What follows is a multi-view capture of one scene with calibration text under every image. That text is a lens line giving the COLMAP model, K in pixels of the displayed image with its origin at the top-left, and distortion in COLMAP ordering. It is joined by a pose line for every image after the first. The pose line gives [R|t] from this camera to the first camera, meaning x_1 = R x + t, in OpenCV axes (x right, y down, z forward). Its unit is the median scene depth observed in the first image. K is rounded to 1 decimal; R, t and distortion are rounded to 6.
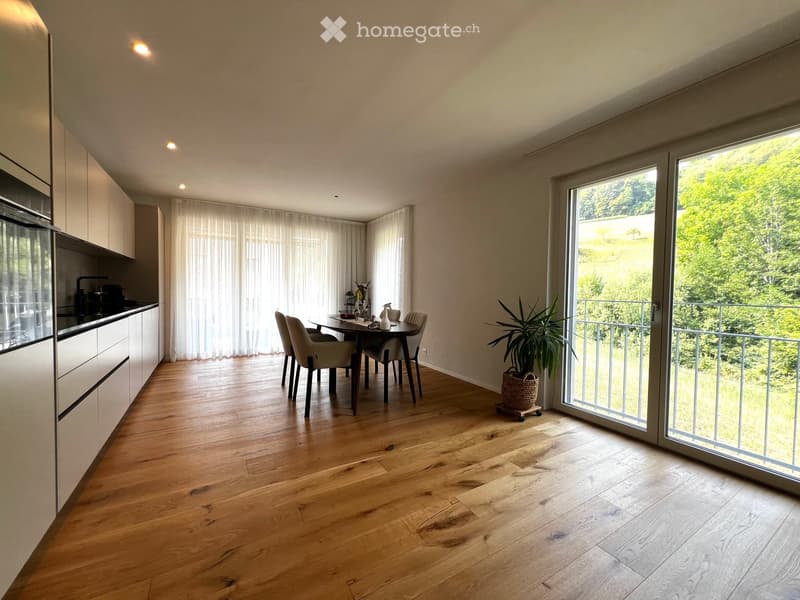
lens RADIAL K [[312.7, 0, 400.0], [0, 312.7, 300.0], [0, 0, 1]] dist [-0.013248, 0.000091]
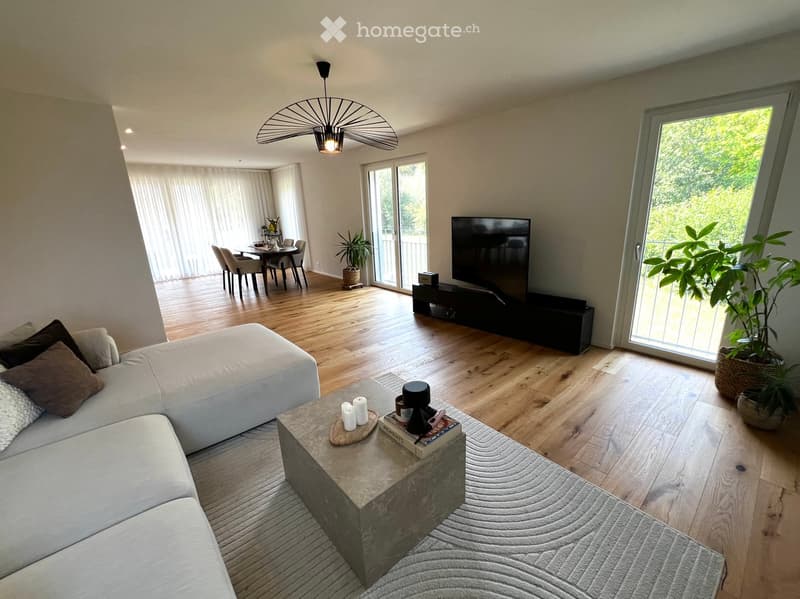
lens RADIAL K [[341.9, 0, 418.9], [0, 341.9, 298.0], [0, 0, 1]] dist [-0.000309, 0.000105]
pose [[0.977842, -0.094671, 0.186717, 0.321124], [0.049013, 0.970646, 0.235464, -0.066785], [-0.203528, -0.221095, 0.953778, -1.045467]]
